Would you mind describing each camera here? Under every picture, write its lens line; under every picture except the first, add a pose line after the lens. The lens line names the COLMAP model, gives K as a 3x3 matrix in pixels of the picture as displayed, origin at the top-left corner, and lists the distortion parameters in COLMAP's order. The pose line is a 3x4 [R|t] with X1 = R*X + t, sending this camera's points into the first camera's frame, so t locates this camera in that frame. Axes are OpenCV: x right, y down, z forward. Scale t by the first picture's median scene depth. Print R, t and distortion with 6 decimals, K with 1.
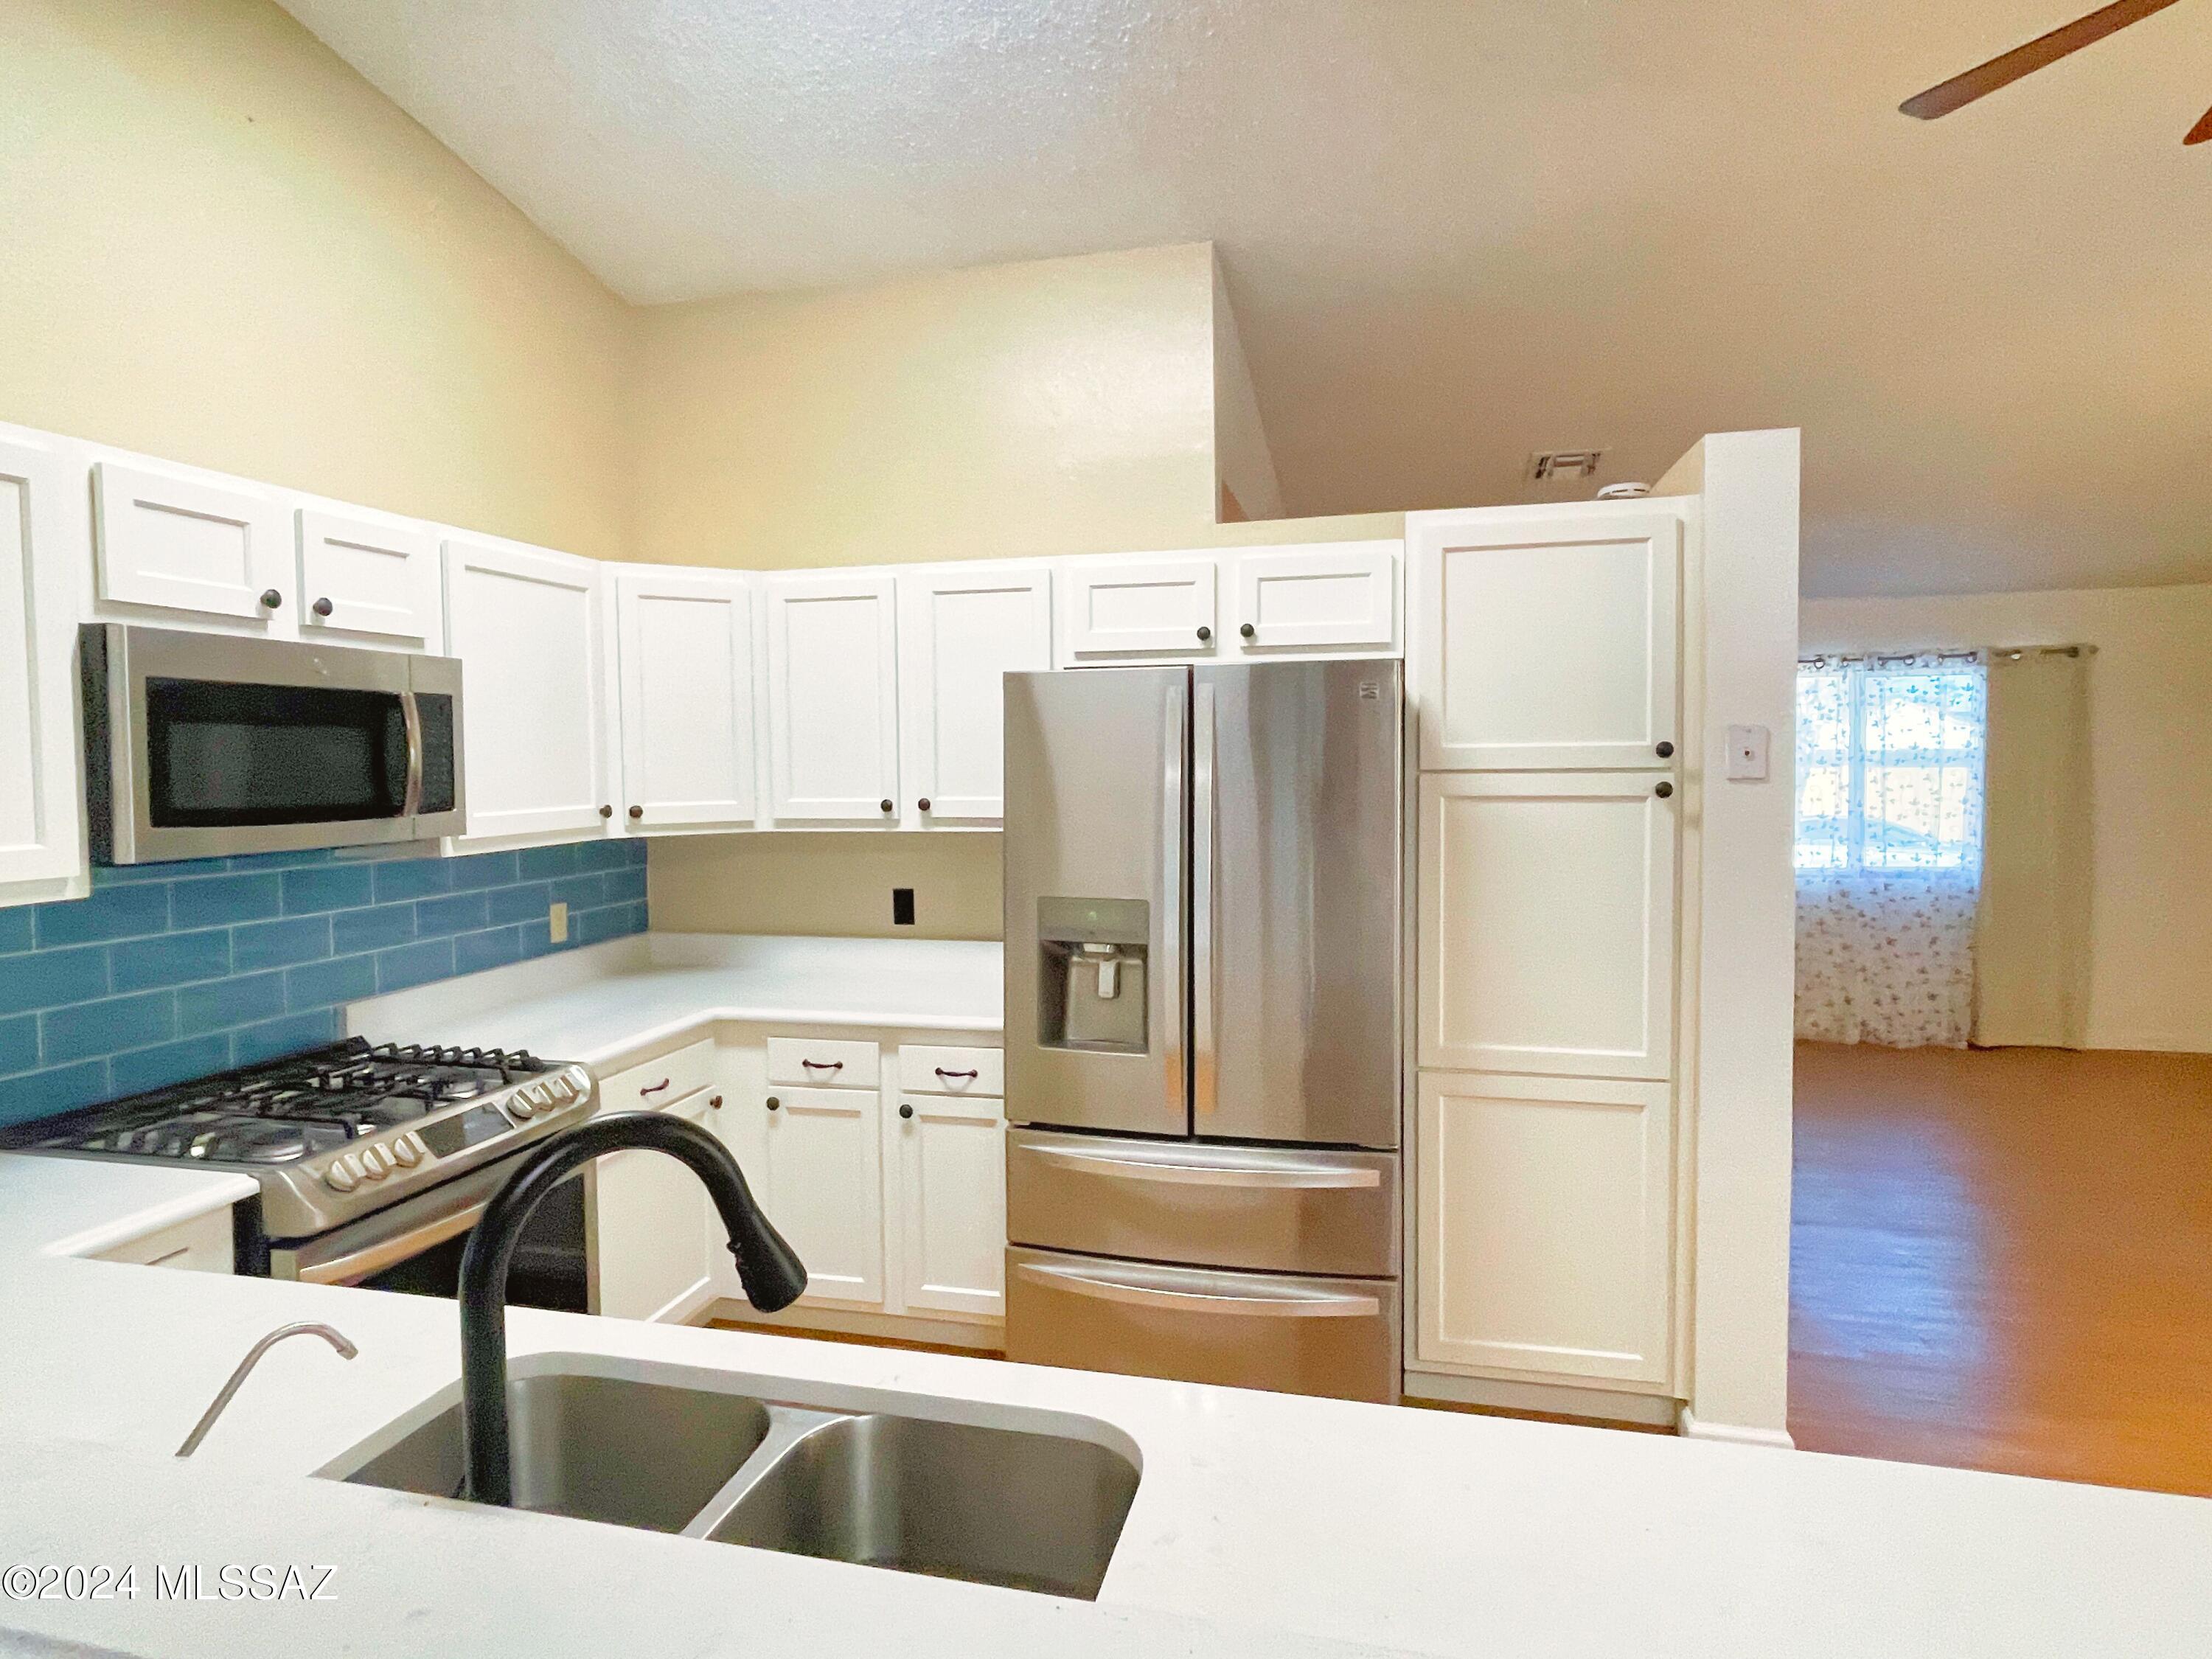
lens RADIAL K [[1213.3, 0, 1108.8], [0, 1213.3, 815.7], [0, 0, 1]] dist [-0.011006, 0.006498]
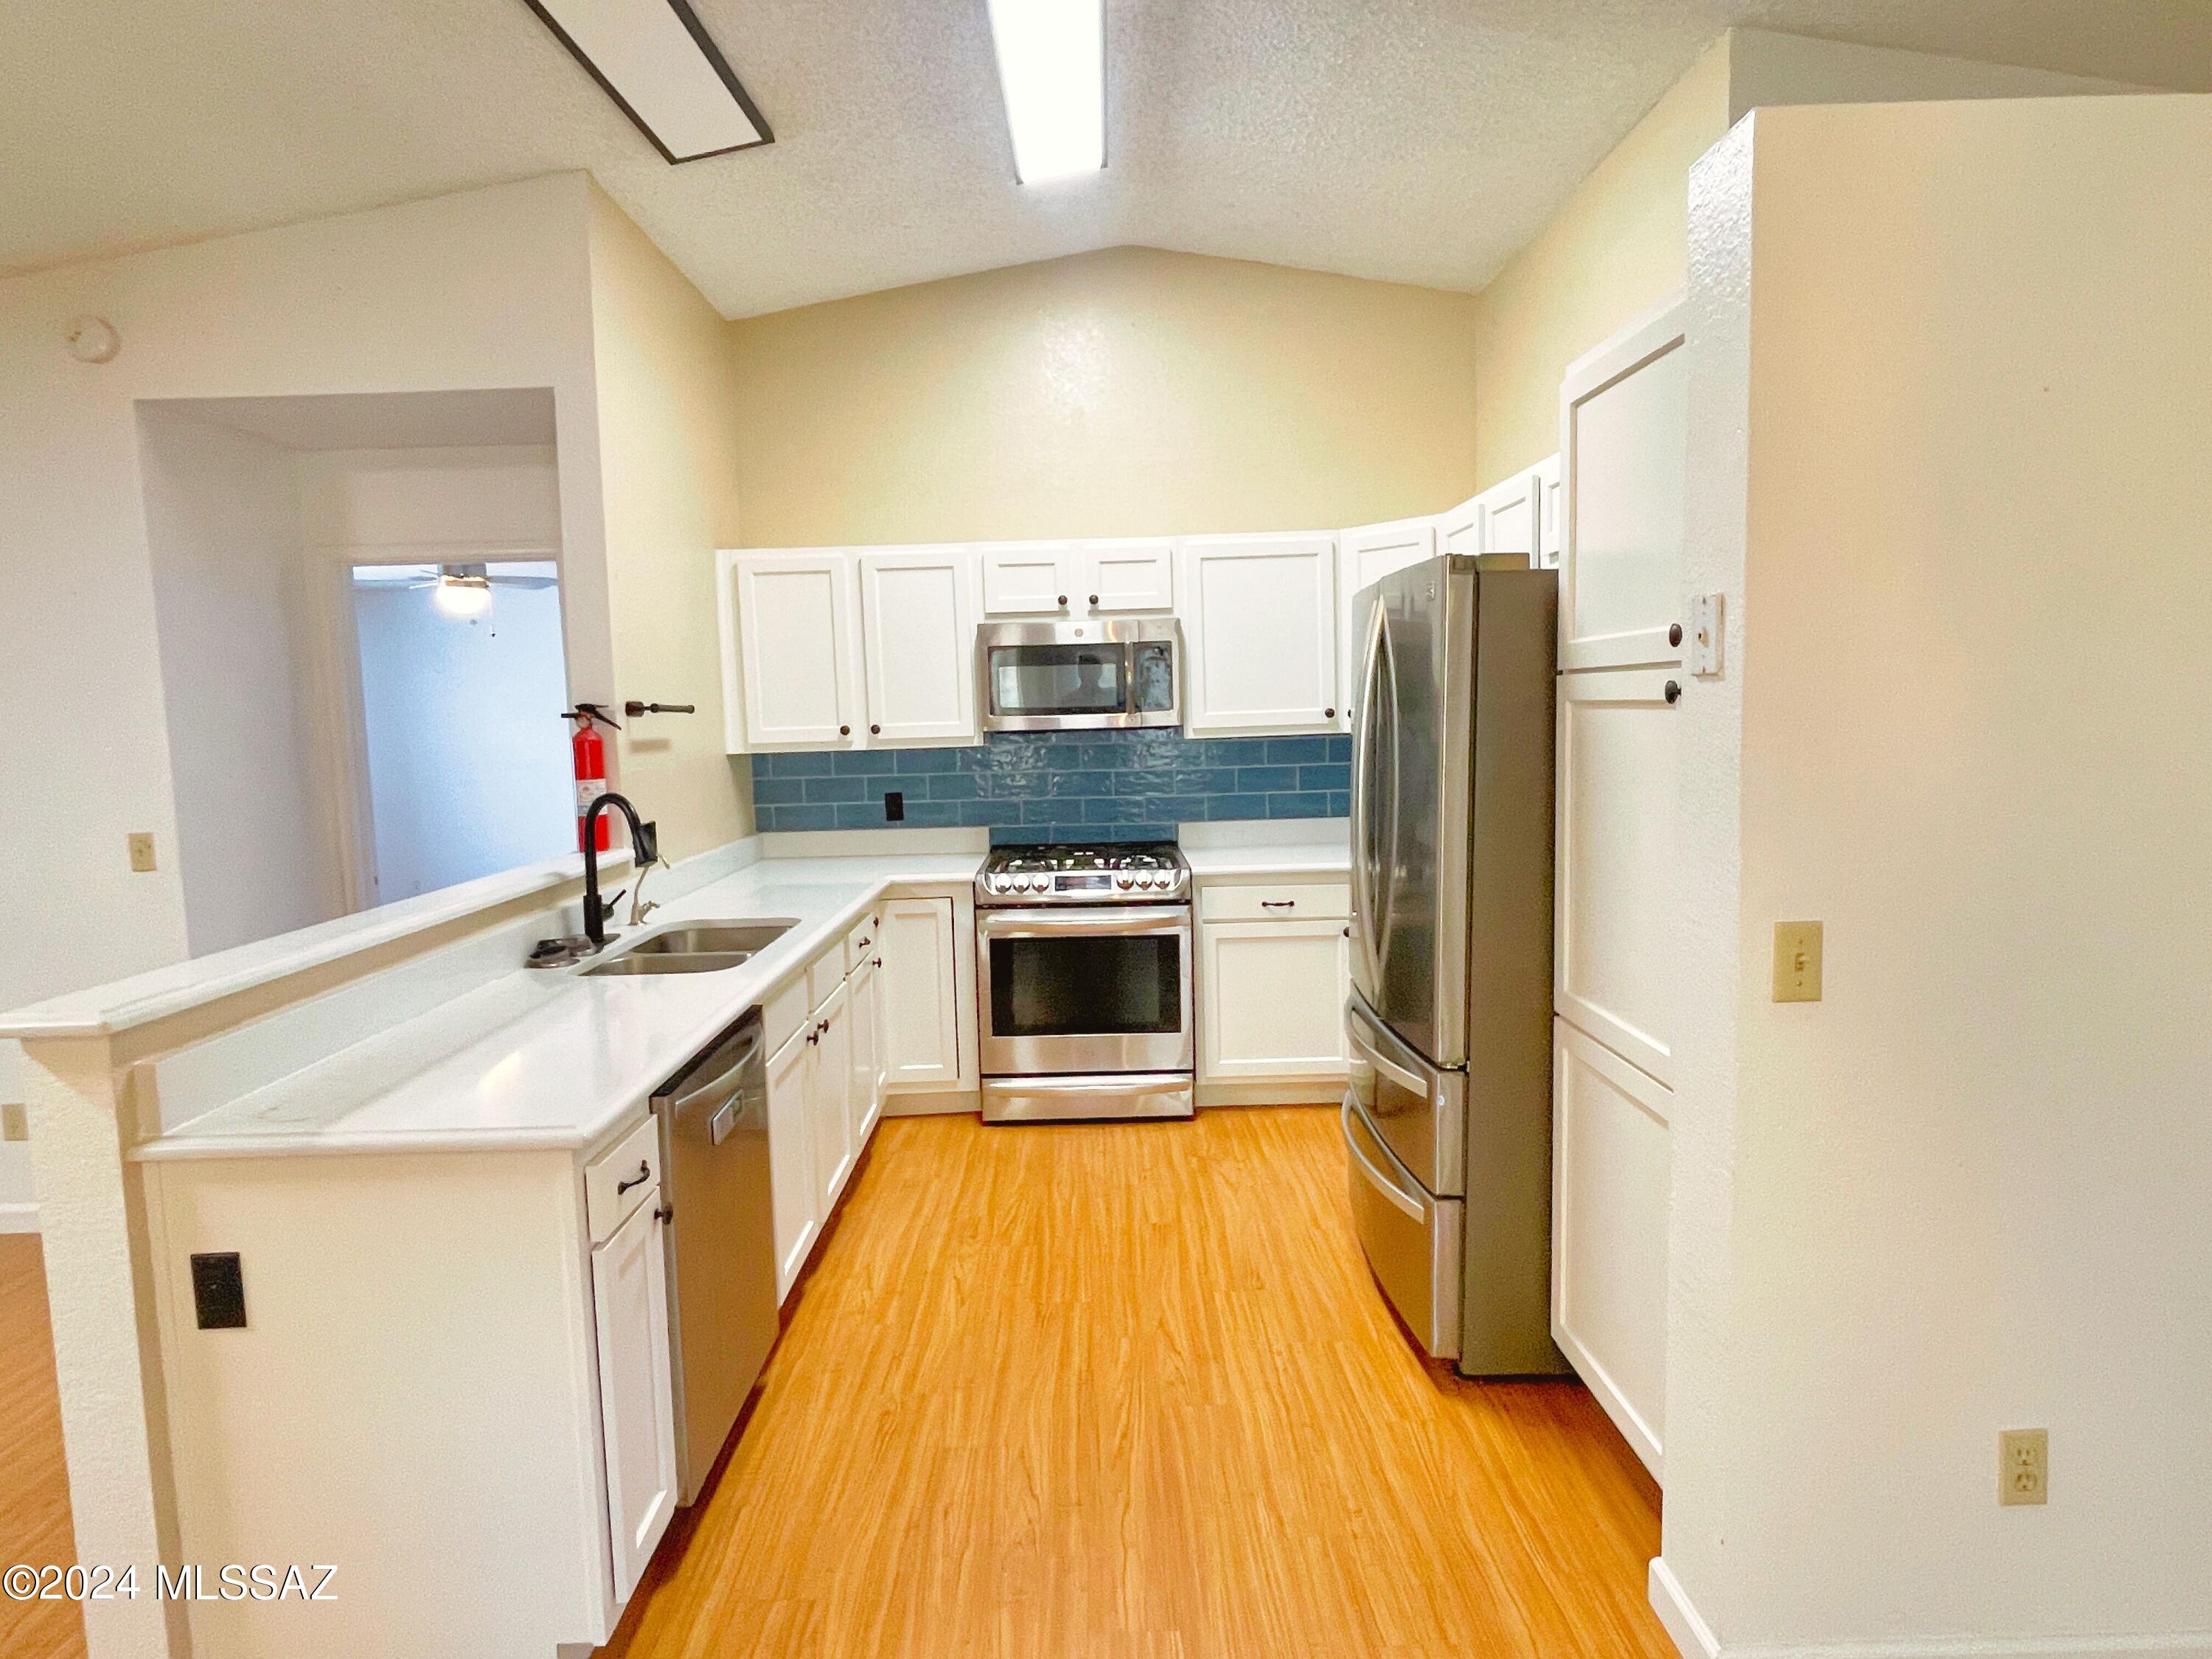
lens RADIAL K [[1213.3, 0, 1101.4], [0, 1213.3, 818.2], [0, 0, 1]] dist [-0.011006, 0.006498]
pose [[0.242816, 0.092566, -0.965646, 0.894164], [-0.017752, 0.995694, 0.090982, -0.005280], [0.969910, -0.004949, 0.243413, 0.413880]]
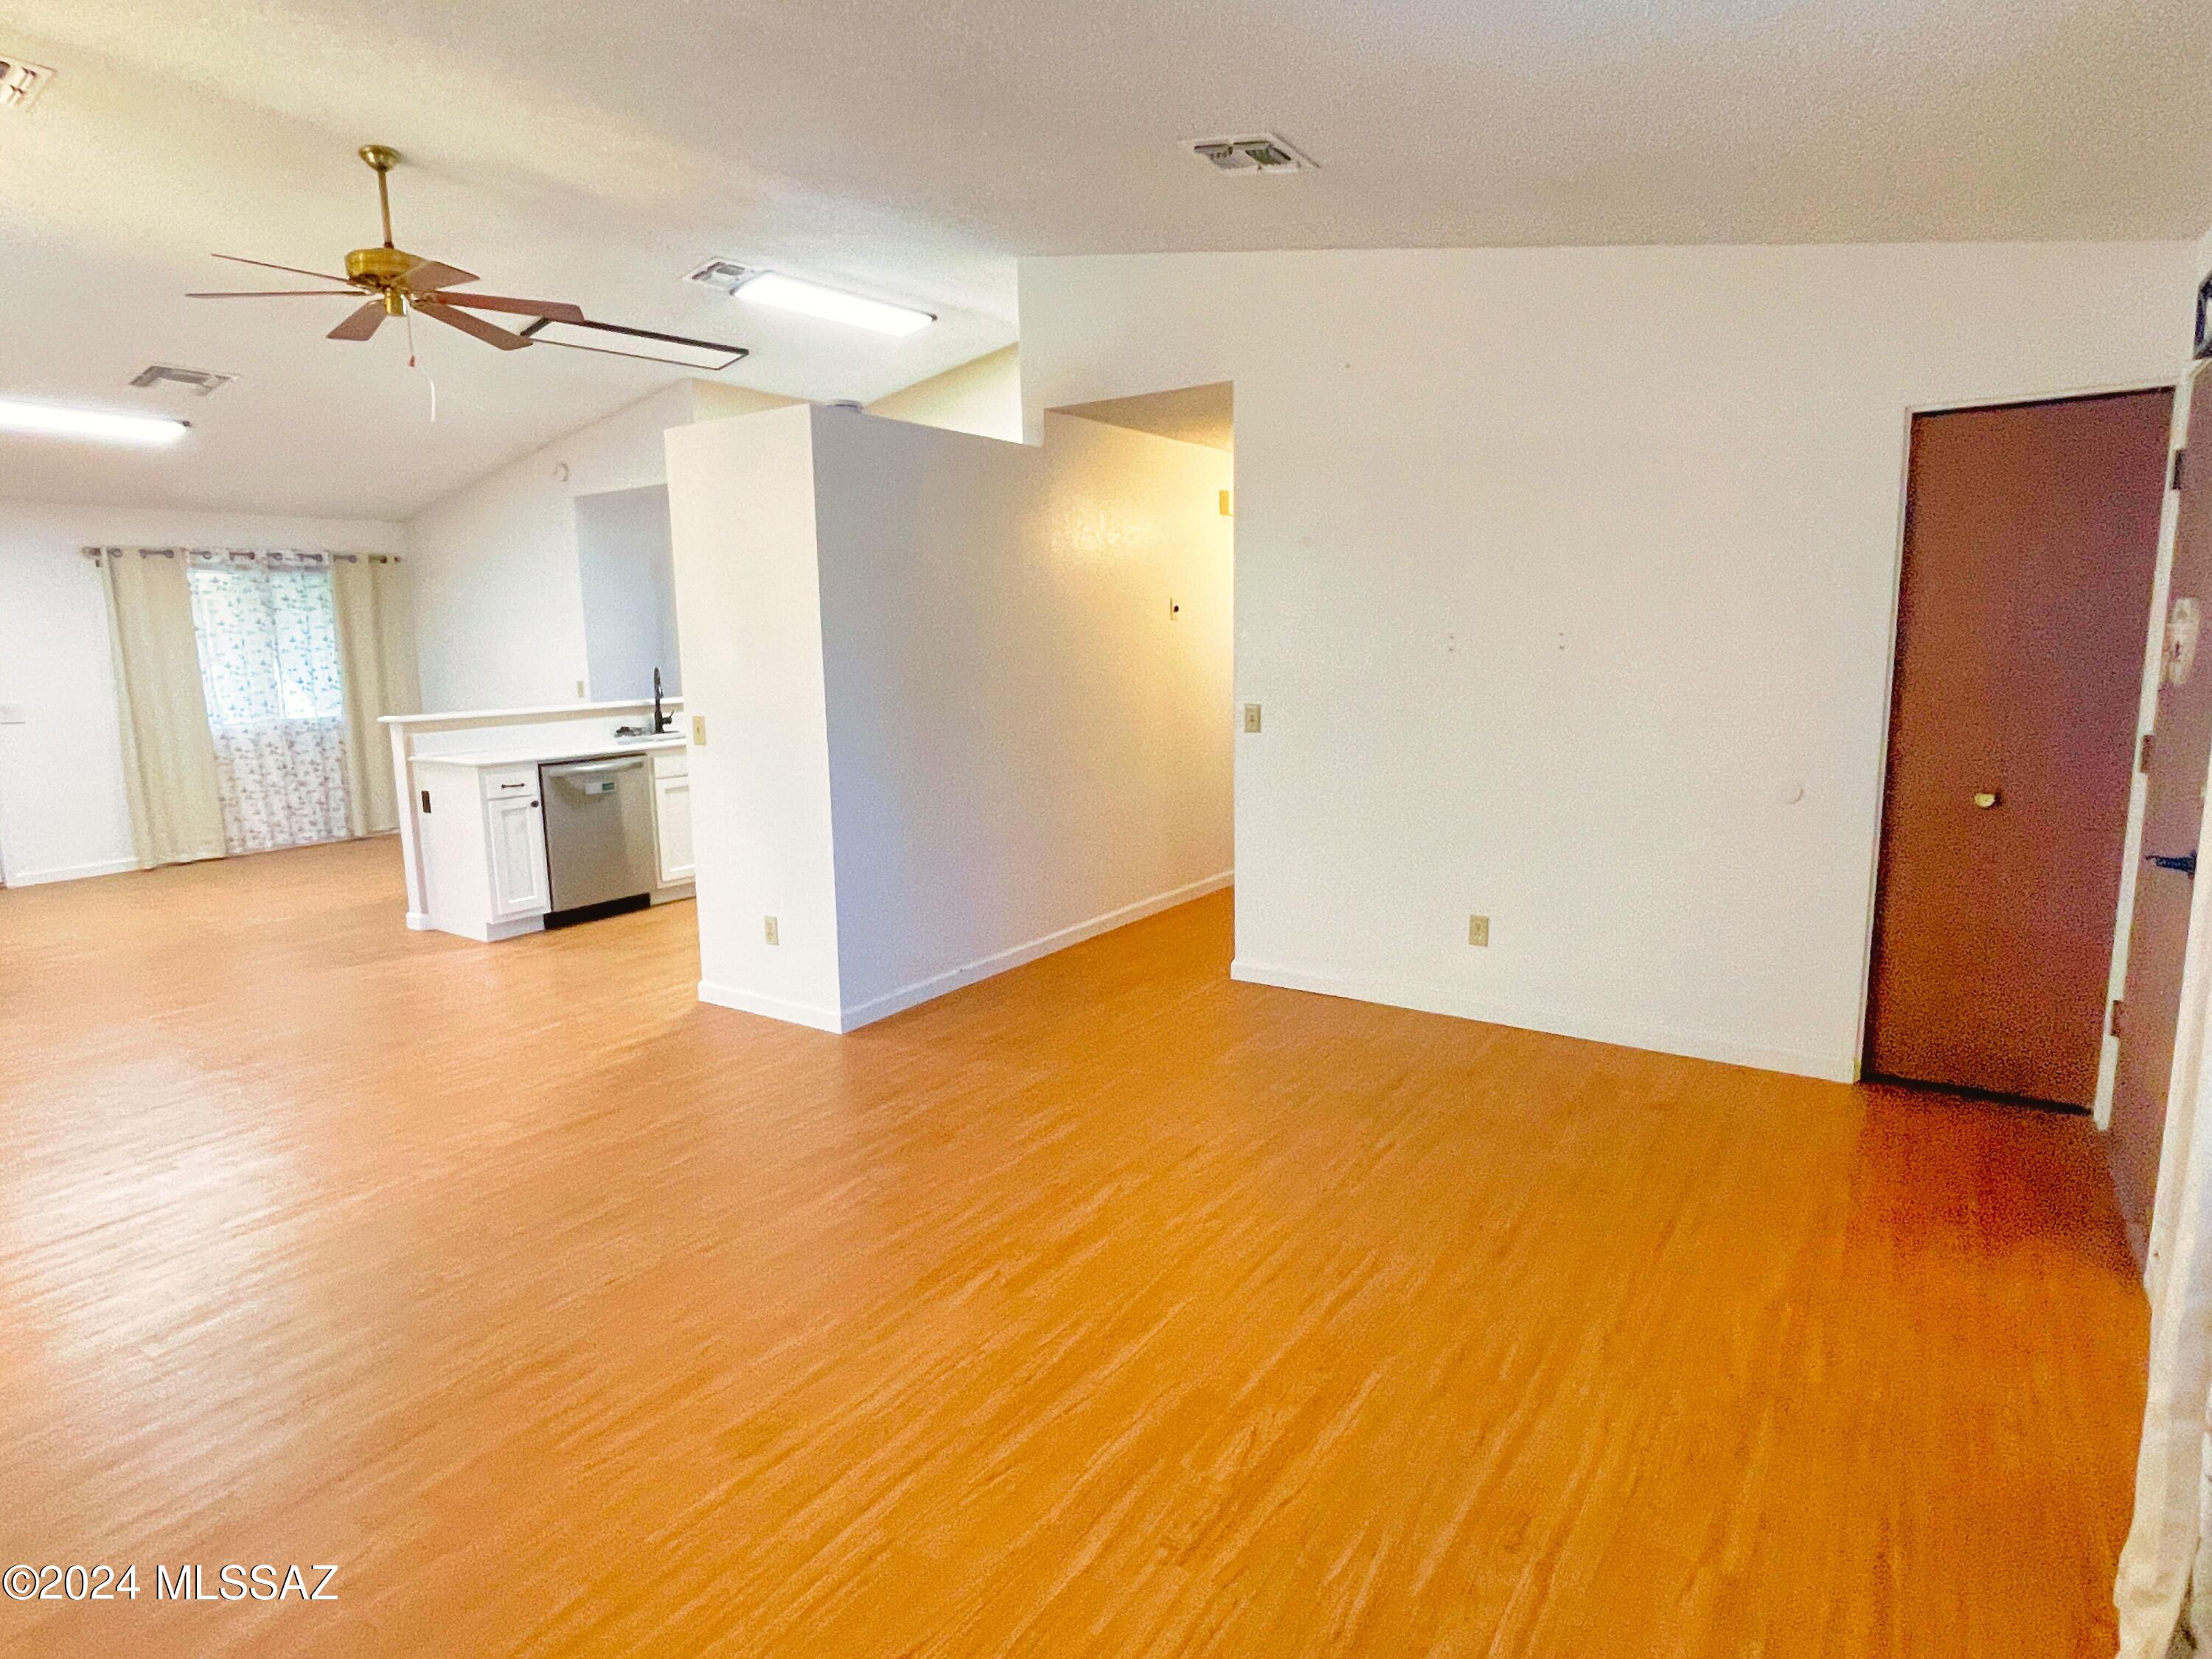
lens RADIAL K [[1213.3, 0, 1103.9], [0, 1213.3, 813.9], [0, 0, 1]] dist [-0.011006, 0.006498]
pose [[-0.357328, 0.157900, -0.920535, 1.661792], [-0.015500, 0.984467, 0.174883, -0.067147], [0.933850, 0.076759, -0.349330, 1.812229]]
